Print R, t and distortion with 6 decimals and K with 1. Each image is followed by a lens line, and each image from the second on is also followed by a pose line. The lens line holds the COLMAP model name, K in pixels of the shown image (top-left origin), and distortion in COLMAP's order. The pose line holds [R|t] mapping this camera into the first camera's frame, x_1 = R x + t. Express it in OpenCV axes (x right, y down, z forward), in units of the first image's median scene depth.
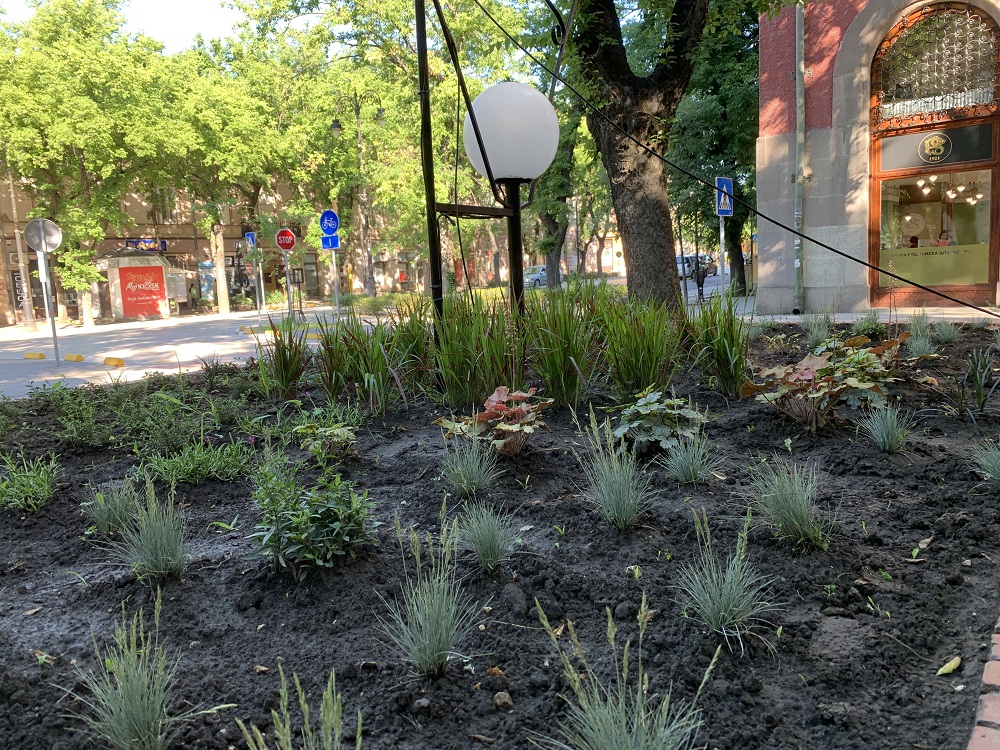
lens RADIAL K [[773.8, 0, 496.8], [0, 773.8, 366.7], [0, 0, 1]] dist [0.061745, -0.100011]
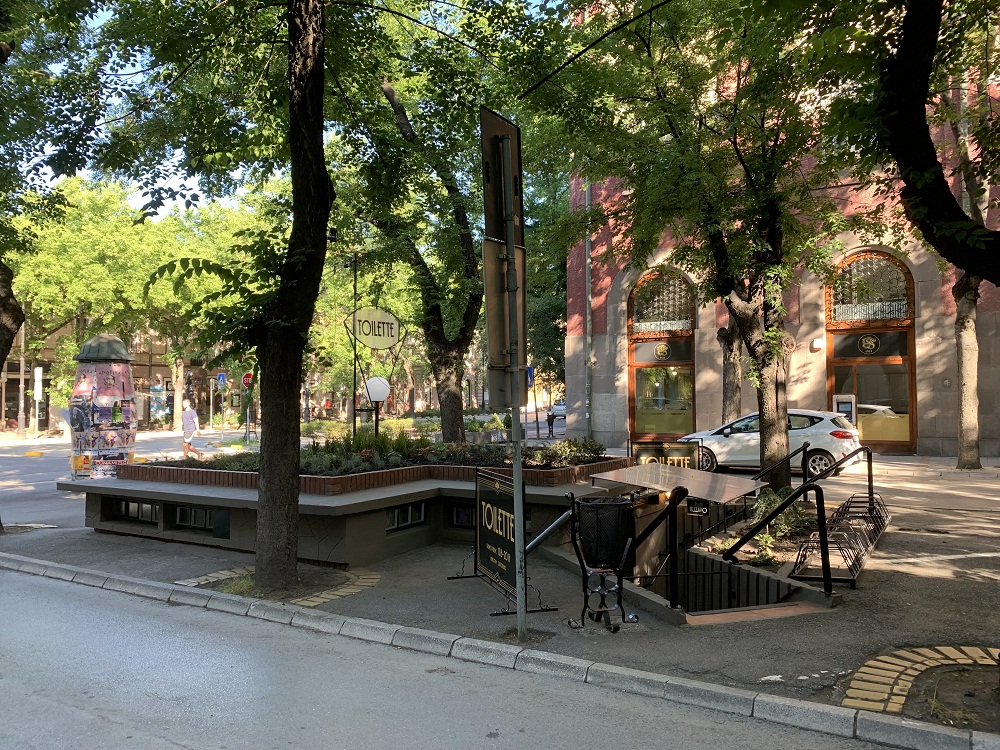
lens RADIAL K [[773.8, 0, 496.8], [0, 773.8, 366.7], [0, 0, 1]] dist [0.061745, -0.100011]
pose [[0.994101, 0.051336, 0.095535, 0.045009], [-0.034768, 0.985235, -0.167640, 0.040834], [-0.102730, 0.163330, 0.981208, -0.554384]]
